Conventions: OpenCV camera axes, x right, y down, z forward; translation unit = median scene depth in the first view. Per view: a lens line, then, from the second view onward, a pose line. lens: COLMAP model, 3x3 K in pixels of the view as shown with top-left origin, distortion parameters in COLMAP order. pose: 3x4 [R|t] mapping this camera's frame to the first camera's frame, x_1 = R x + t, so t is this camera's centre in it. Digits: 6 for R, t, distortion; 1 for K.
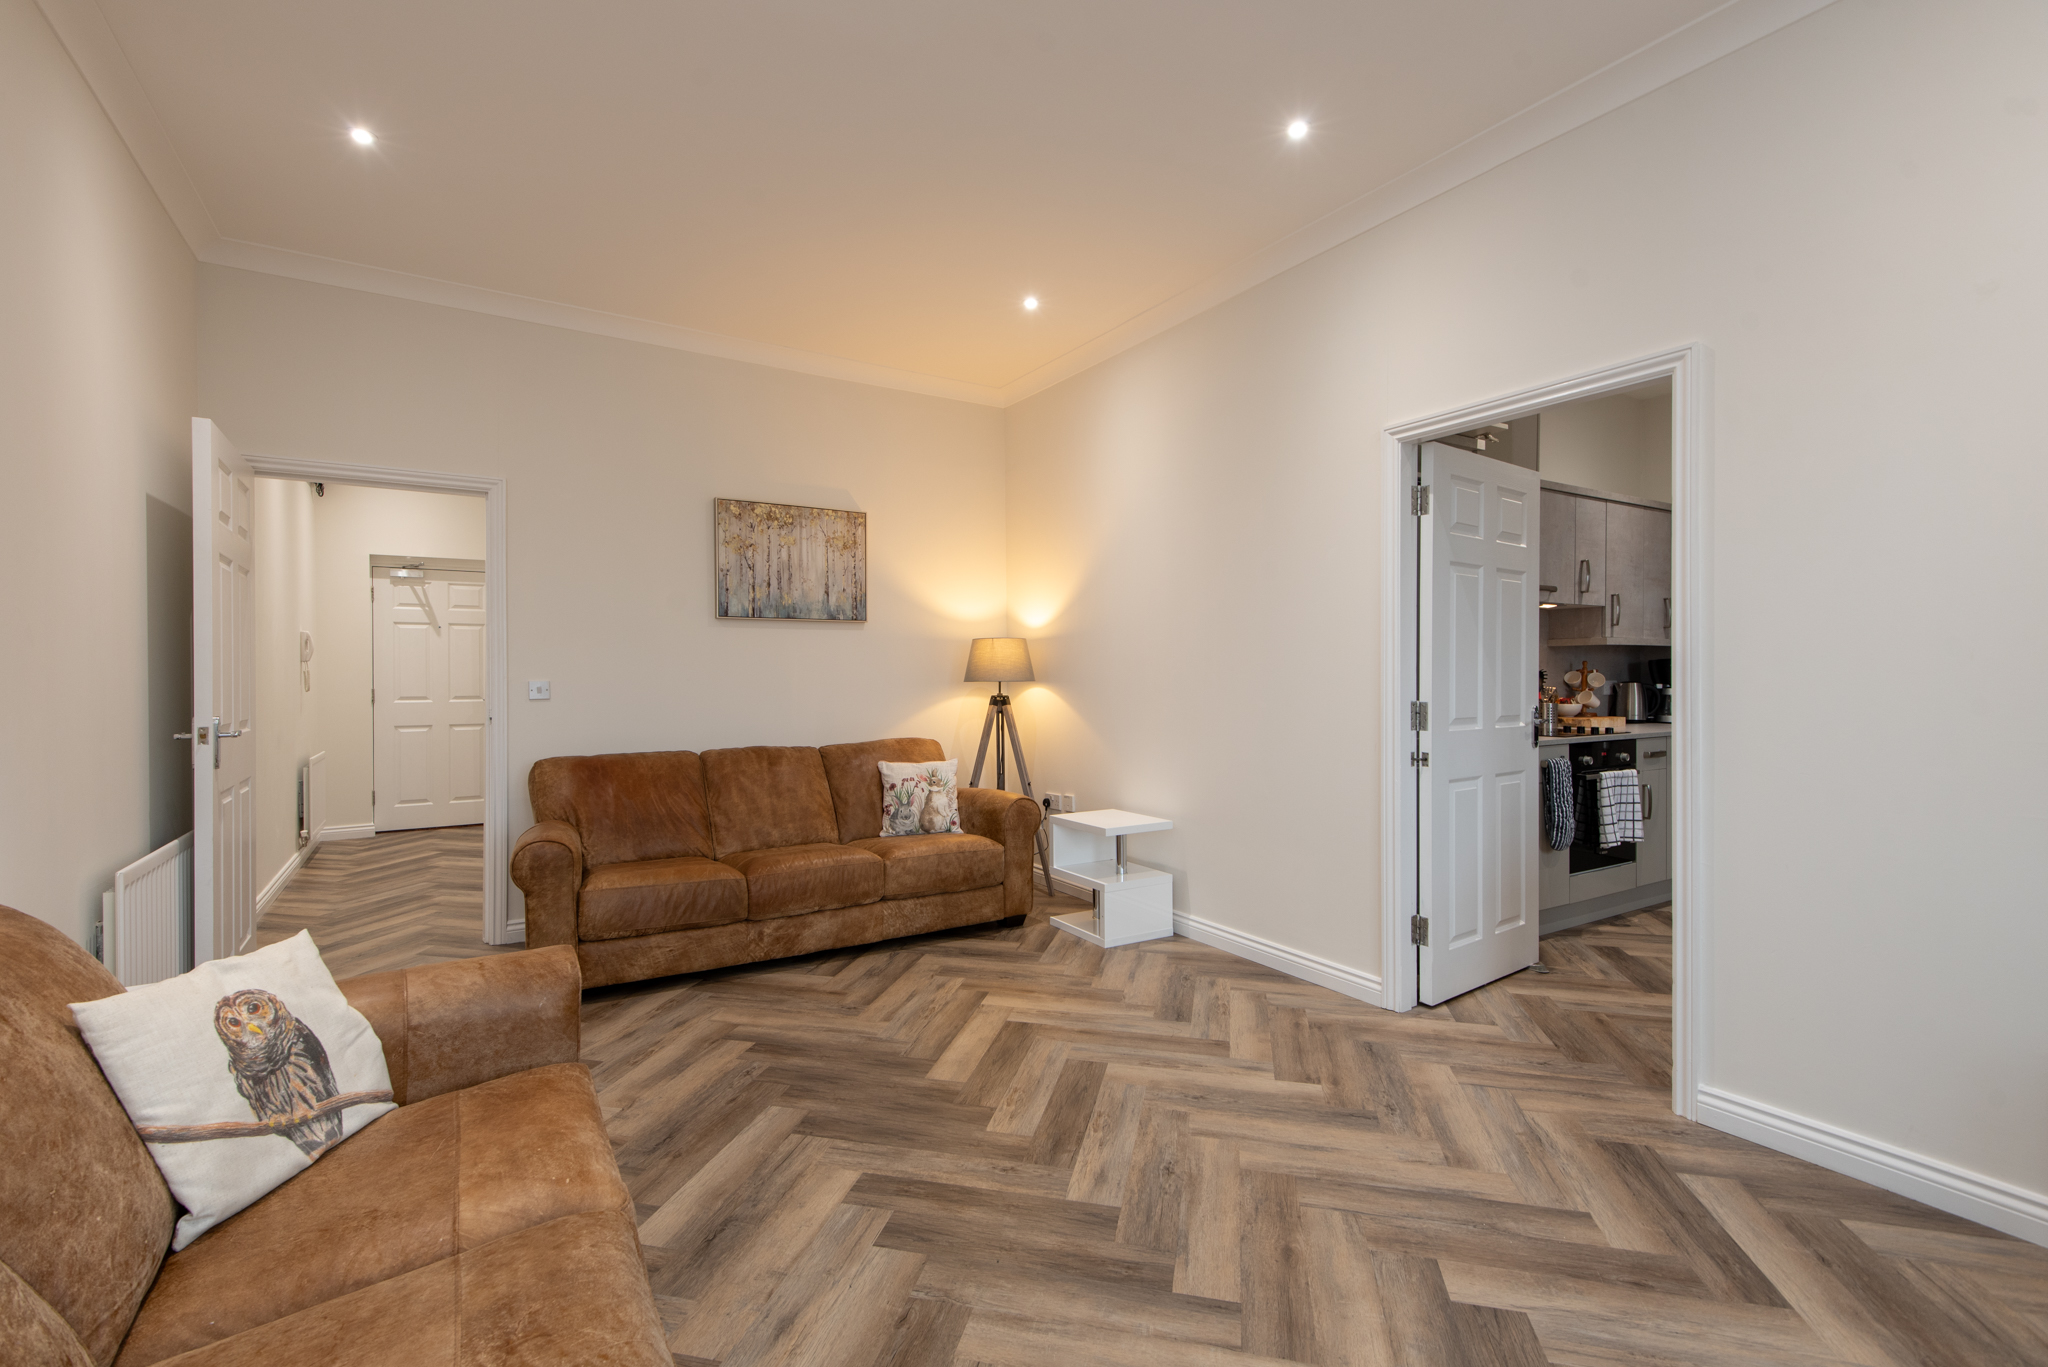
lens RADIAL K [[918.5, 0, 1008.4], [0, 918.5, 687.2], [0, 0, 1]] dist [0.032747, -0.013508]
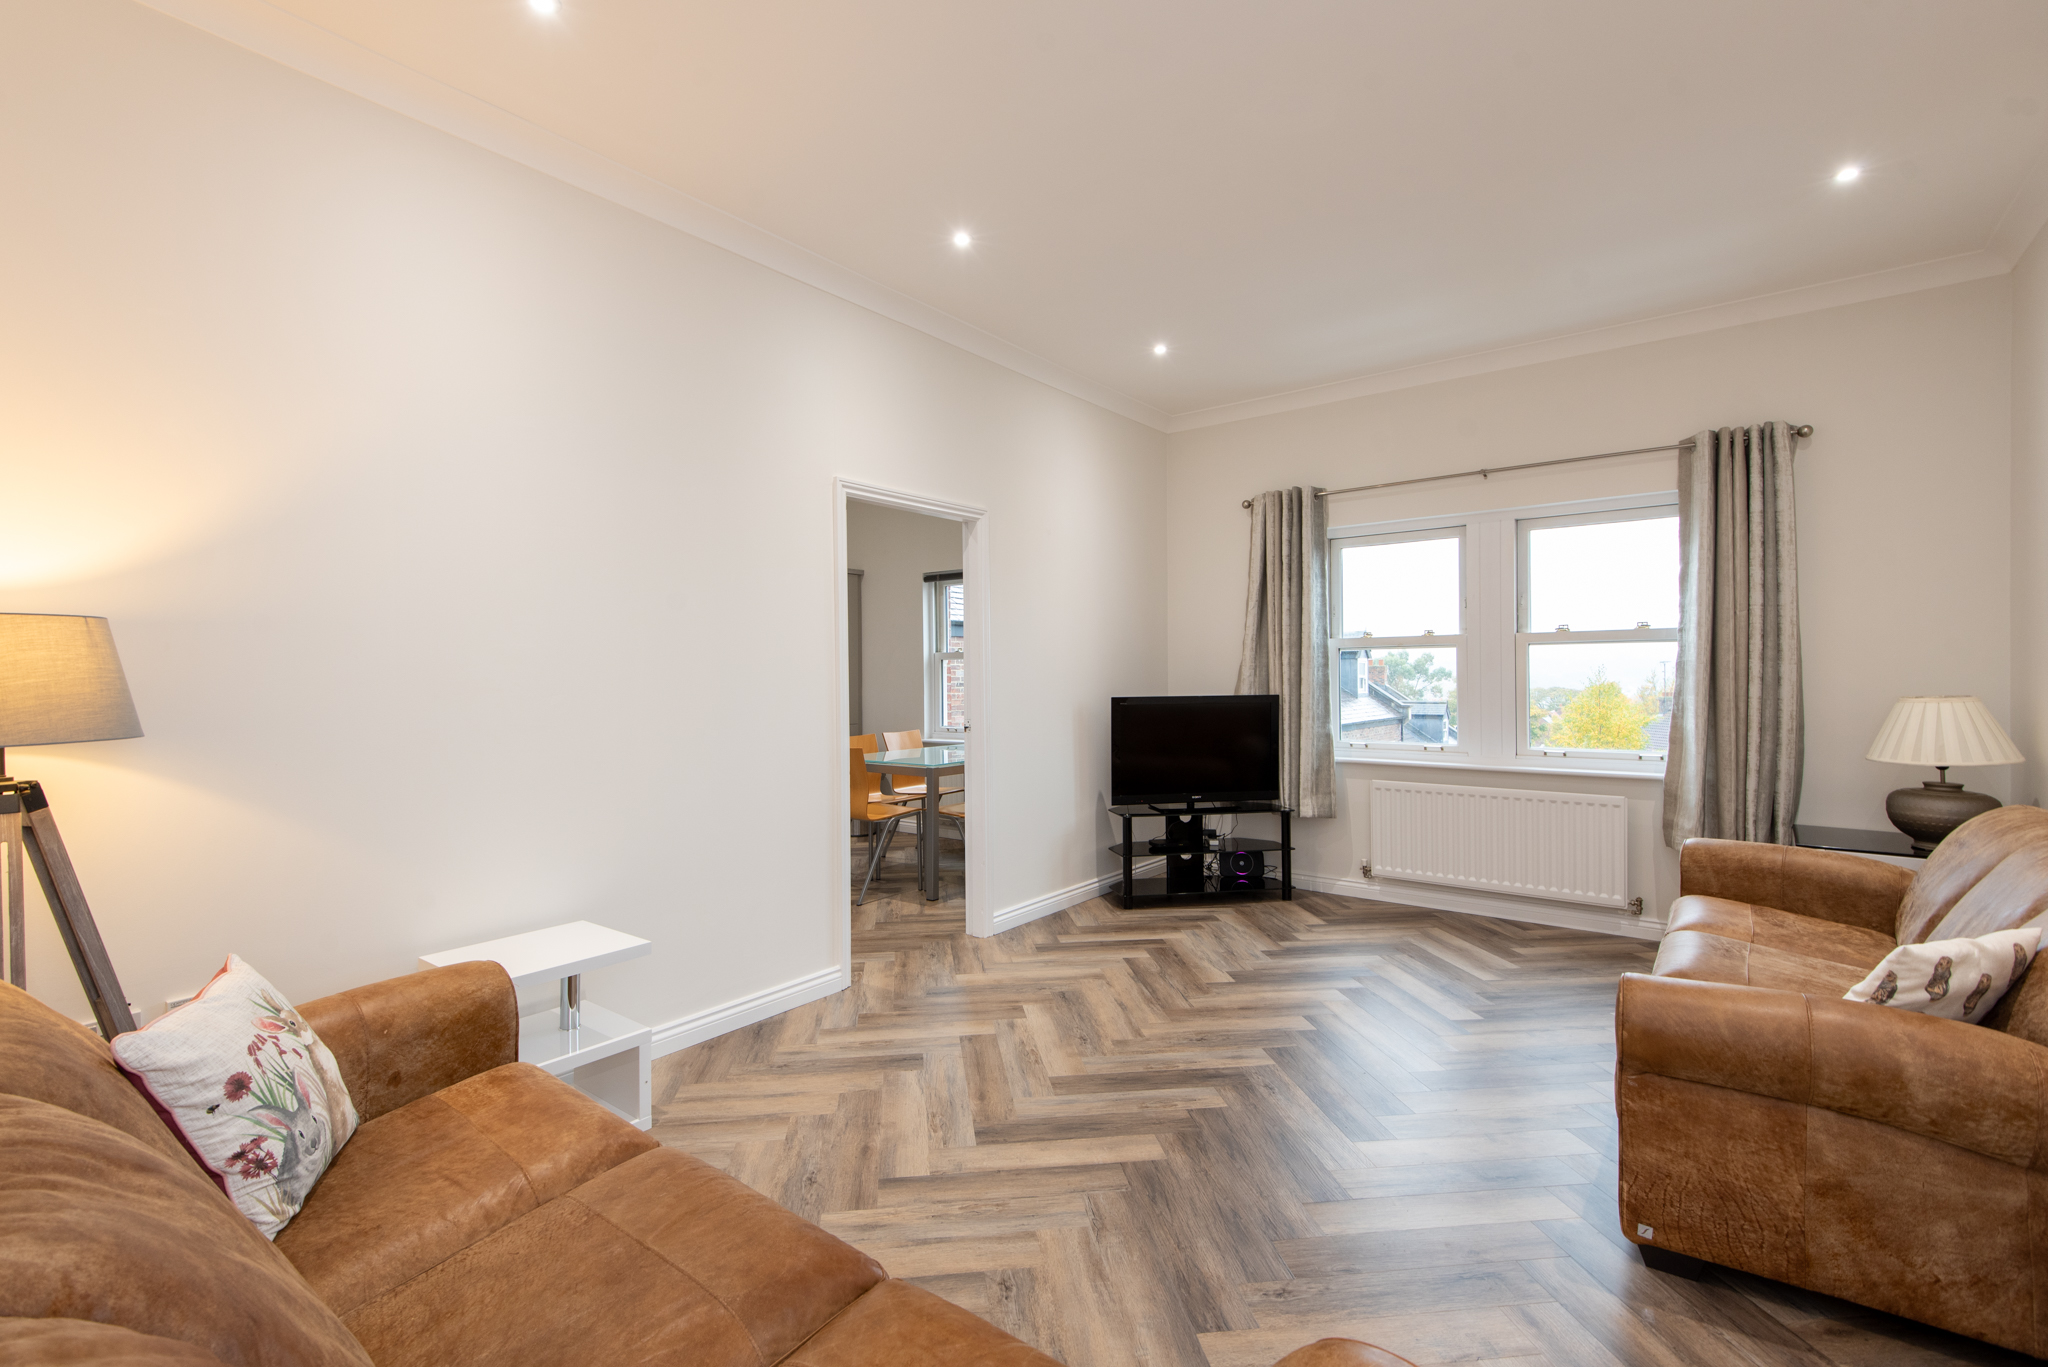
lens RADIAL K [[918.5, 0, 1016.3], [0, 918.5, 671.8], [0, 0, 1]] dist [0.032747, -0.013508]
pose [[-0.360678, 0.008020, 0.932656, -0.959094], [0.020347, 0.999793, -0.000729, -0.047185], [-0.932468, 0.018714, -0.360767, 1.598648]]
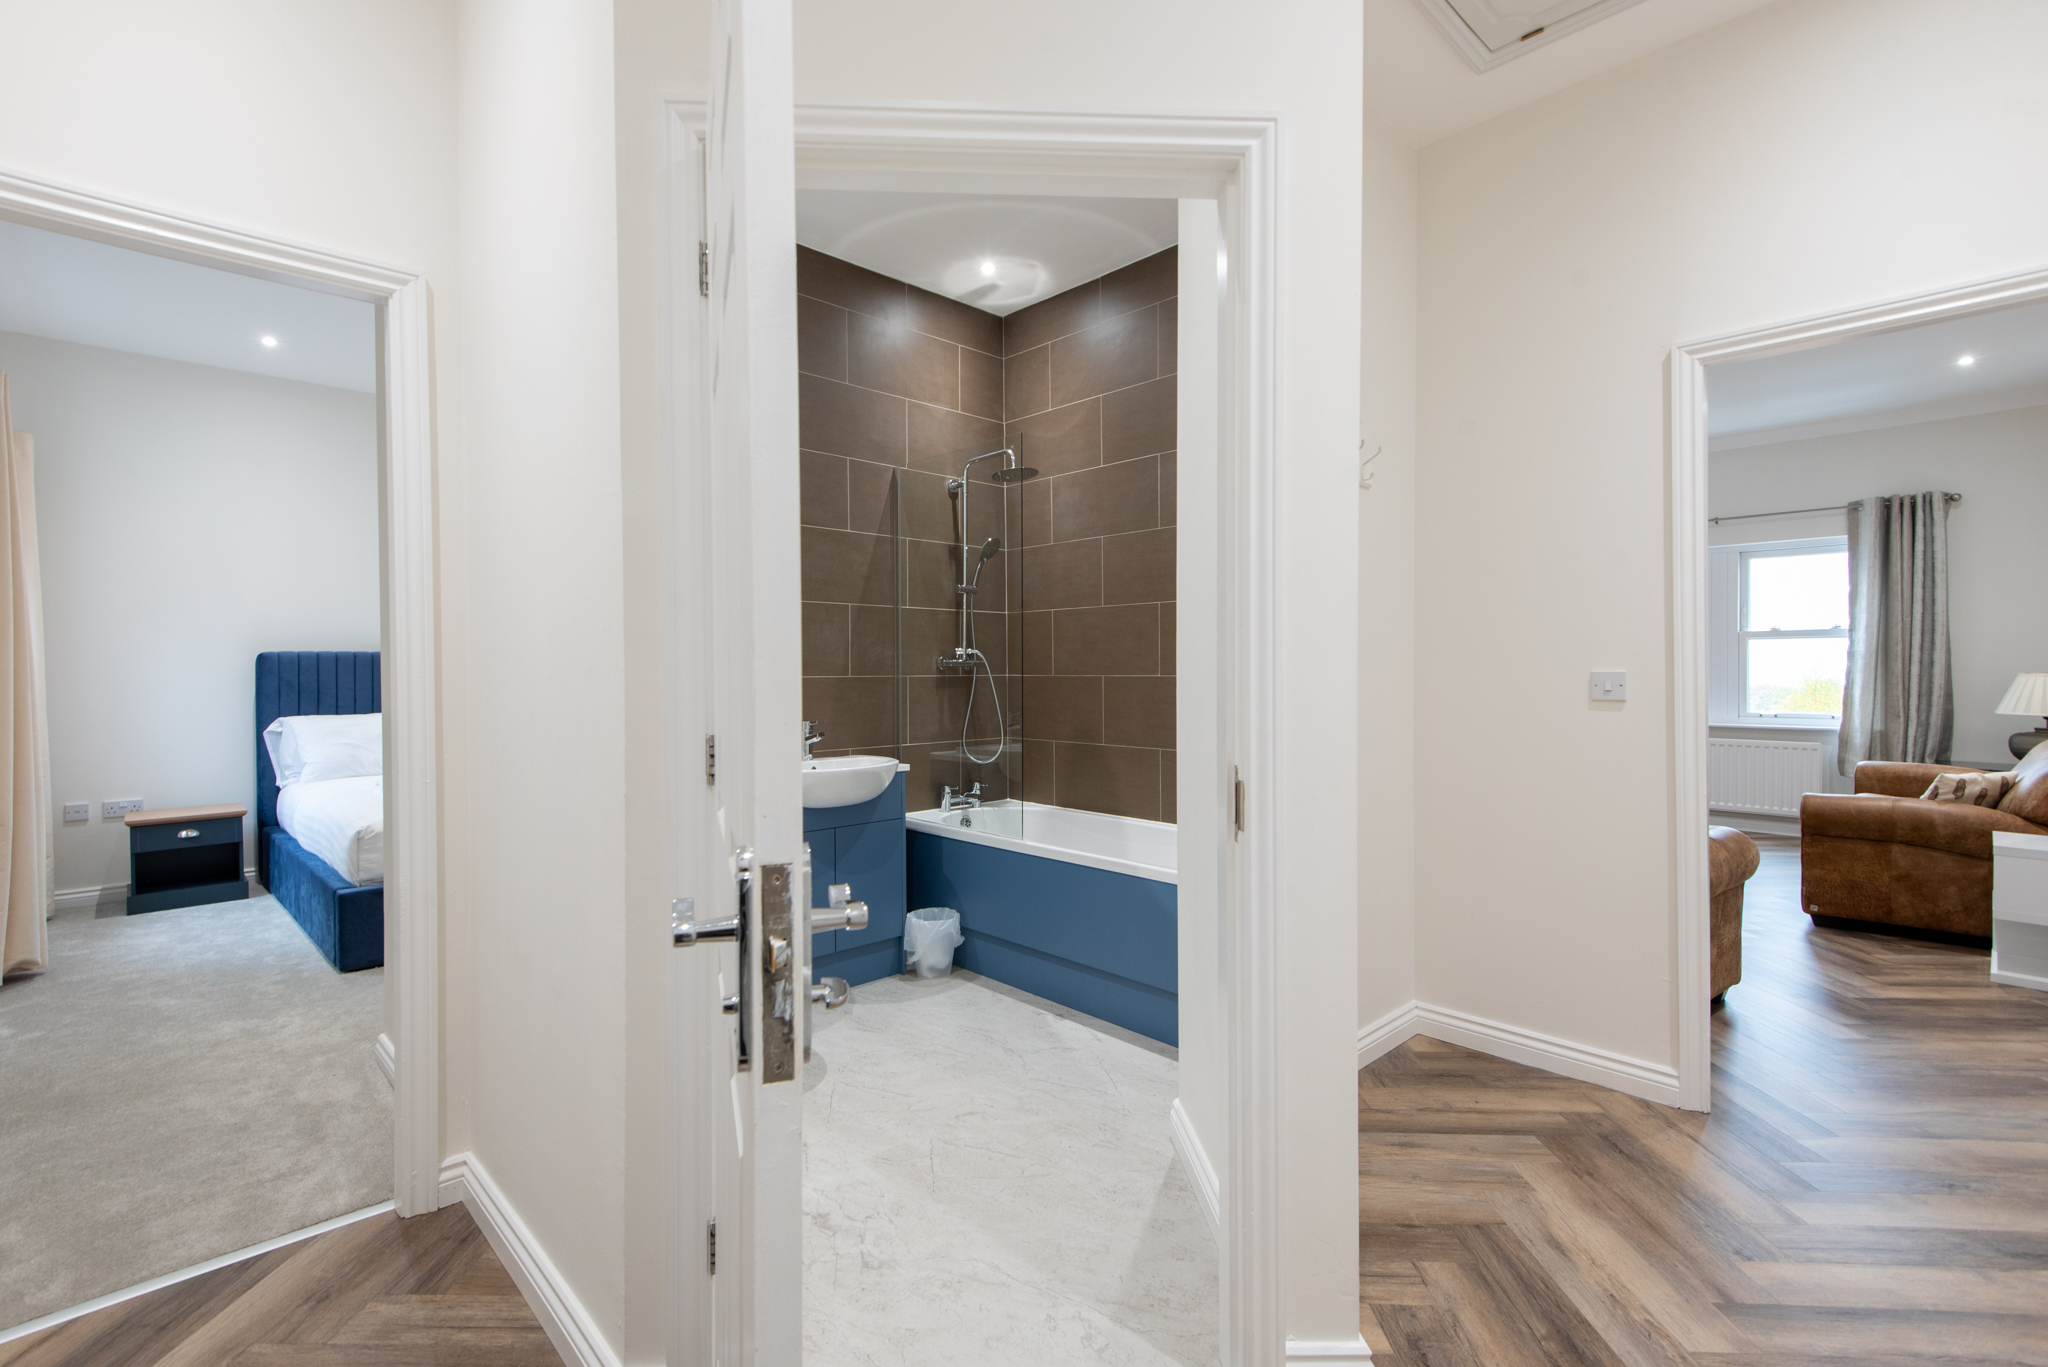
lens RADIAL K [[918.5, 0, 1017.5], [0, 918.5, 679.0], [0, 0, 1]] dist [0.032747, -0.013508]
pose [[-0.221171, -0.007288, 0.975208, -1.788461], [0.017168, 0.999788, 0.011365, -0.034991], [-0.975084, 0.019256, -0.220999, 2.664418]]
